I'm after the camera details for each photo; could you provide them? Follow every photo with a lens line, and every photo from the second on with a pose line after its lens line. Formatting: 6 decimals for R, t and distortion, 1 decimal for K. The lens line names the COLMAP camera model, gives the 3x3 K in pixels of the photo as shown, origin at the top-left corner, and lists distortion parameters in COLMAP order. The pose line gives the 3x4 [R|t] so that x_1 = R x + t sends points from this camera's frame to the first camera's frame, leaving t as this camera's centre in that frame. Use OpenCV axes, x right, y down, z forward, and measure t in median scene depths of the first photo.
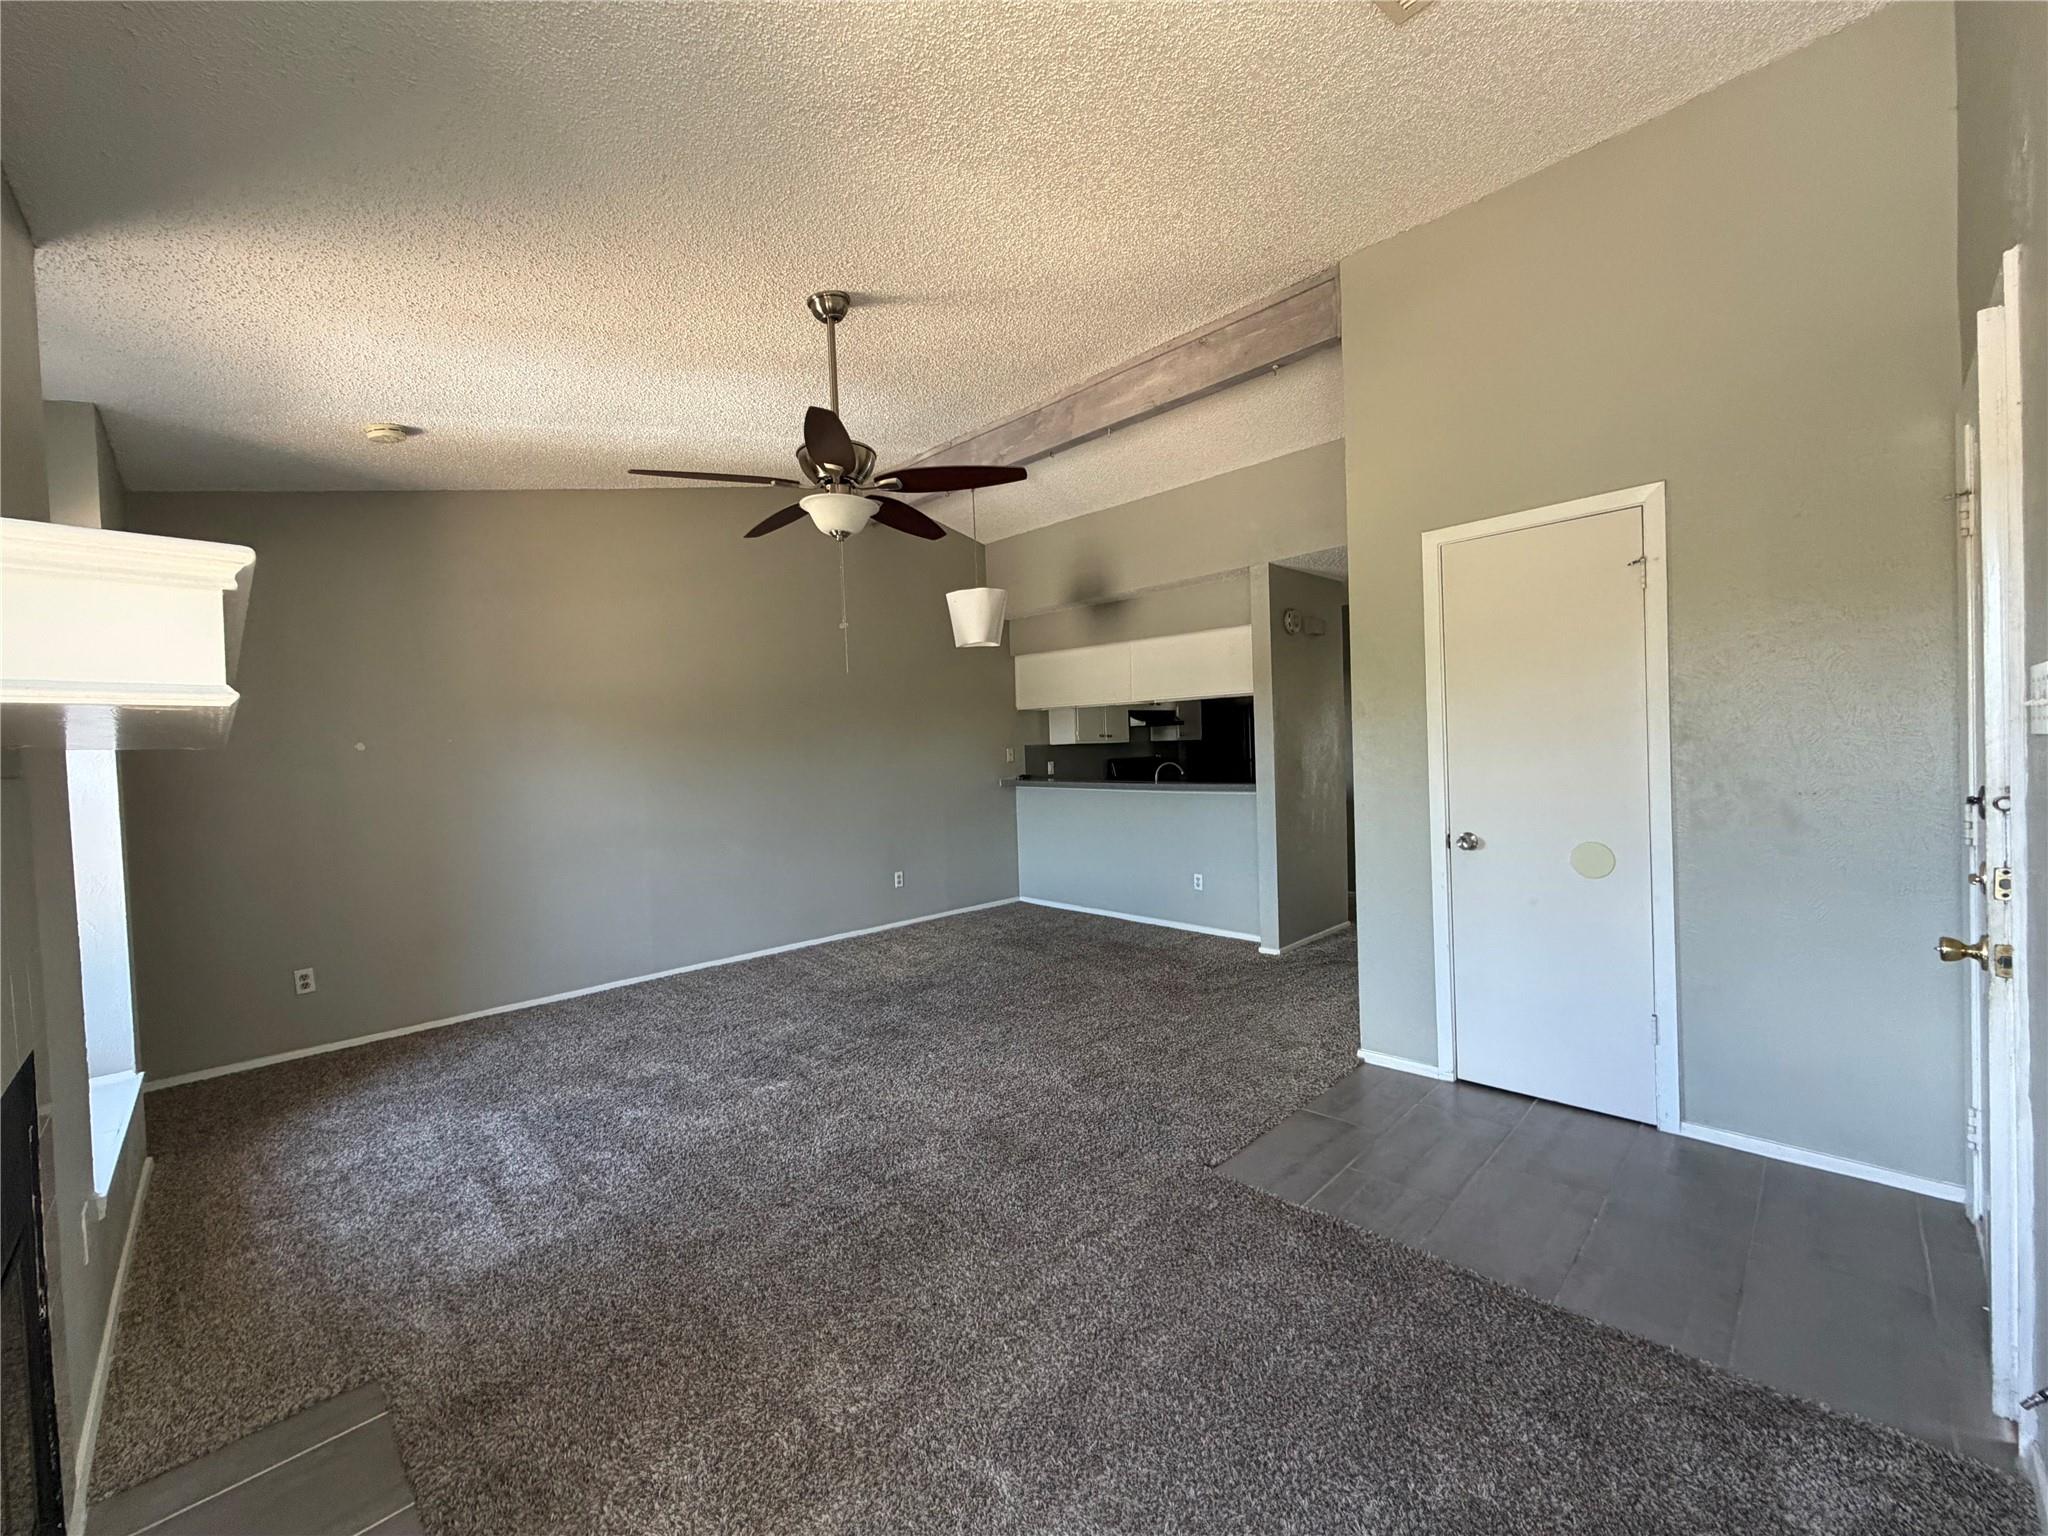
lens RADIAL K [[819.2, 0, 1012.6], [0, 819.2, 762.2], [0, 0, 1]] dist [0.000958, 0.000079]
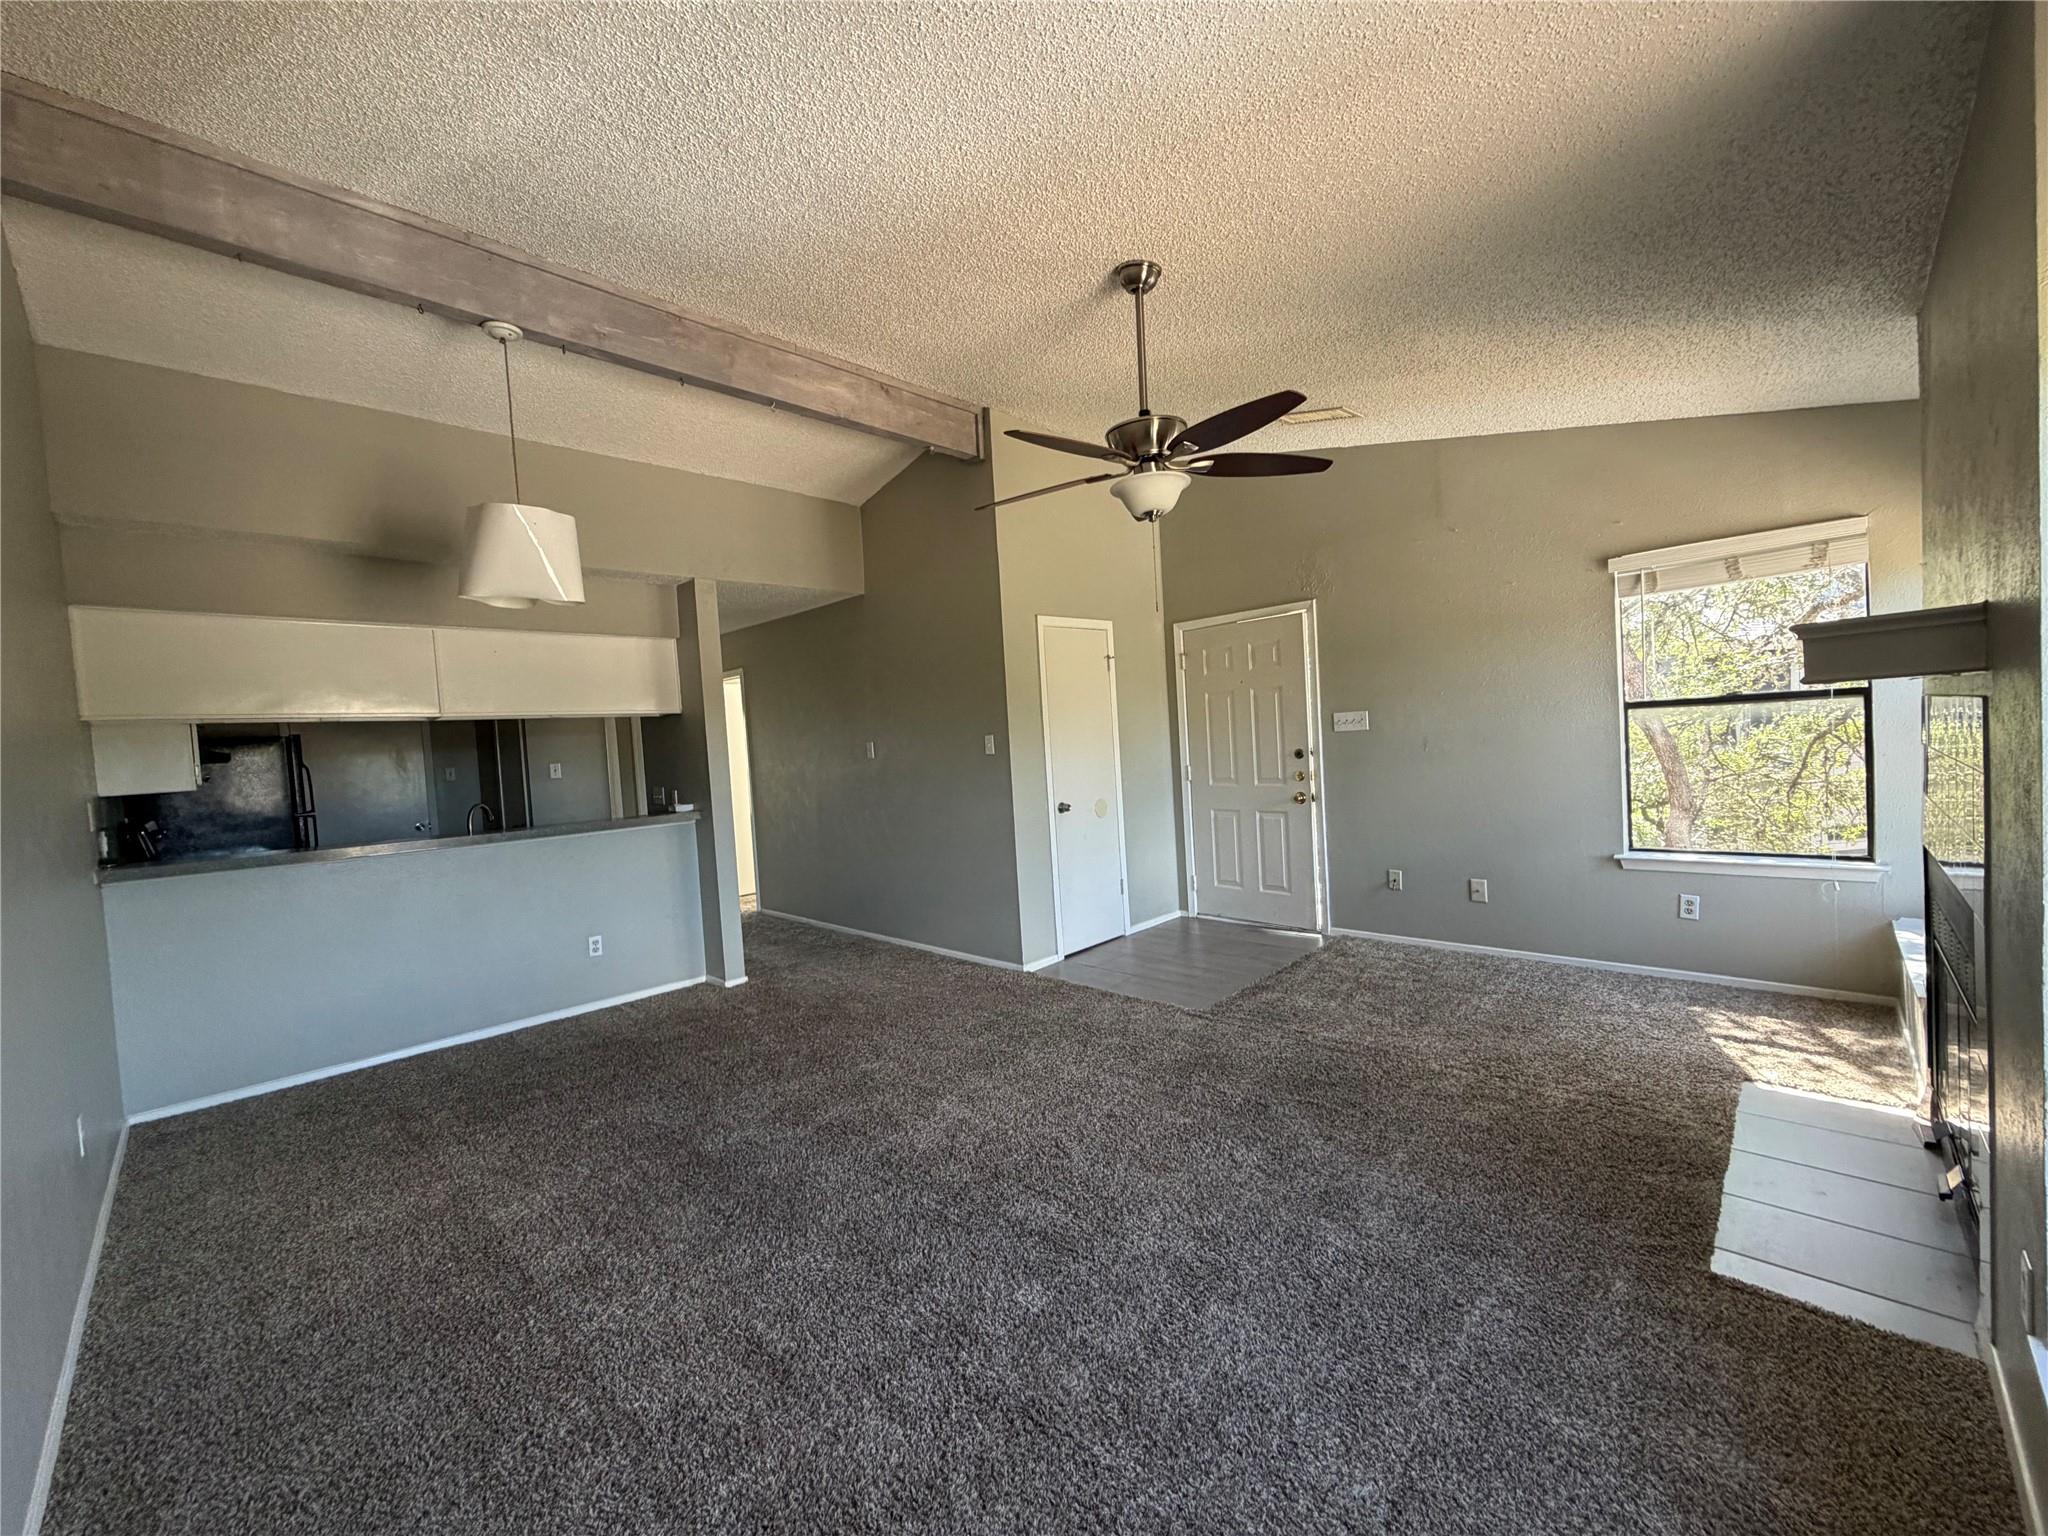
lens RADIAL K [[819.2, 0, 1021.8], [0, 819.2, 766.0], [0, 0, 1]] dist [0.000958, 0.000079]
pose [[-0.019422, 0.005408, 0.999797, -0.954174], [0.076854, 0.997035, -0.003900, 0.011046], [-0.996853, 0.076763, -0.019780, 0.966874]]
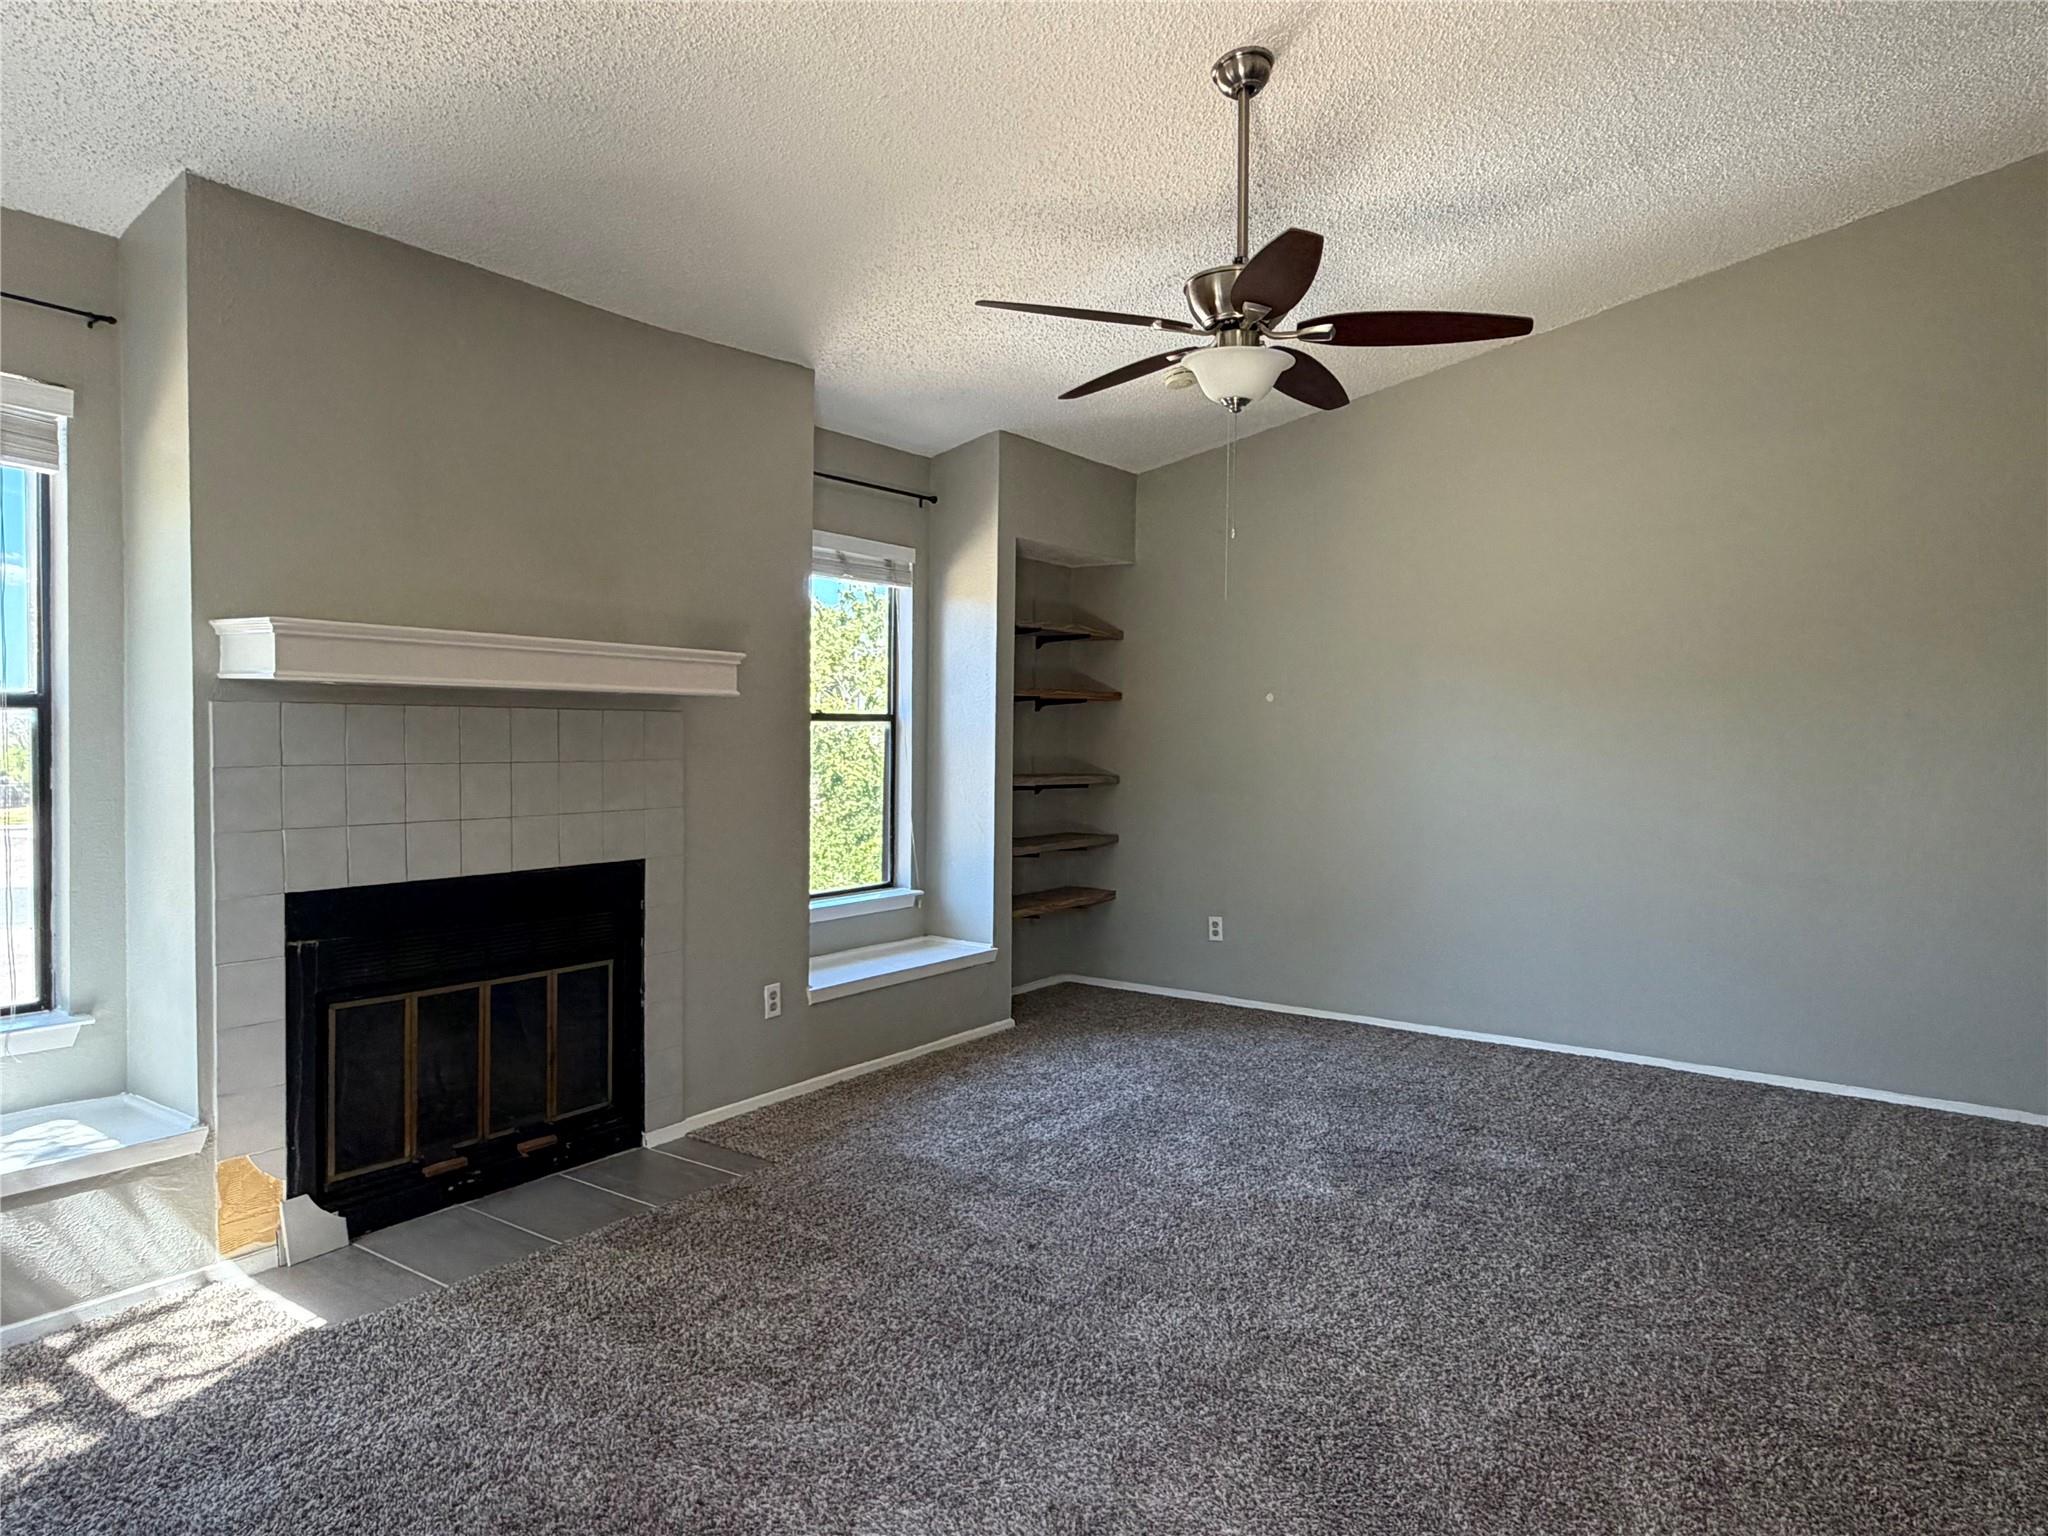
lens RADIAL K [[1271.9, 0, 1025.1], [0, 1271.9, 758.3], [0, 0, 1]] dist [0.004658, 0.006357]
pose [[0.191148, 0.062930, -0.979542, 0.682905], [-0.037117, 0.997692, 0.056853, -0.026642], [0.980859, 0.025490, 0.193043, 0.505164]]
